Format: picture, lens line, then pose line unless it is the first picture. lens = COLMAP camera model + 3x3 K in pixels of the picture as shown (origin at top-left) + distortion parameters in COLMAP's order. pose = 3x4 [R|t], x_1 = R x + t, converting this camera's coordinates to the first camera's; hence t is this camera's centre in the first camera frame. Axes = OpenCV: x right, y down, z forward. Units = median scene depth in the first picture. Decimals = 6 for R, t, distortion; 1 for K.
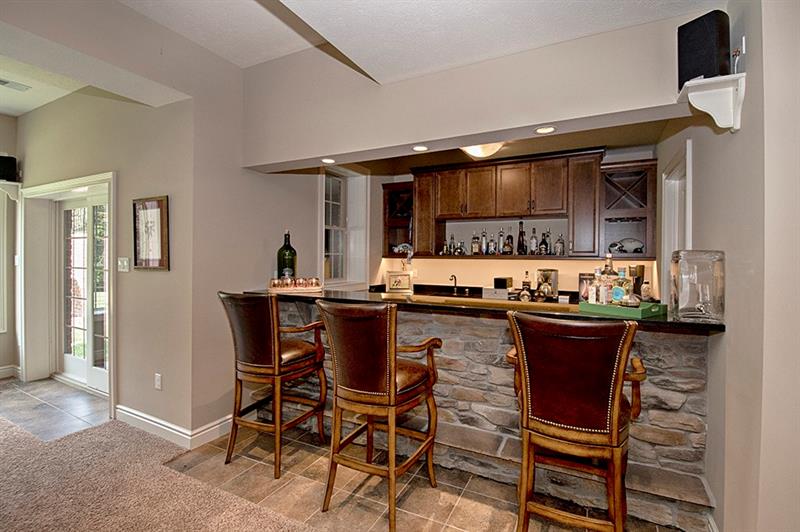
lens RADIAL K [[363.8, 0, 399.7], [0, 363.8, 260.8], [0, 0, 1]] dist [0.000858, 0.000062]
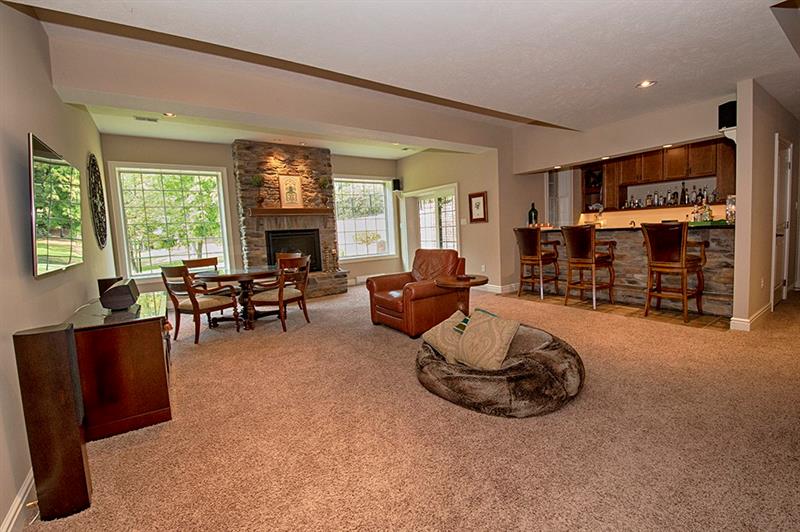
lens RADIAL K [[352.4, 0, 411.7], [0, 352.4, 260.6], [0, 0, 1]] dist [0.000769, -0.009938]
pose [[0.892814, -0.012514, -0.450252, -0.023484], [0.050933, 0.996007, 0.073314, 0.056882], [0.447537, -0.088388, 0.889887, -0.904373]]
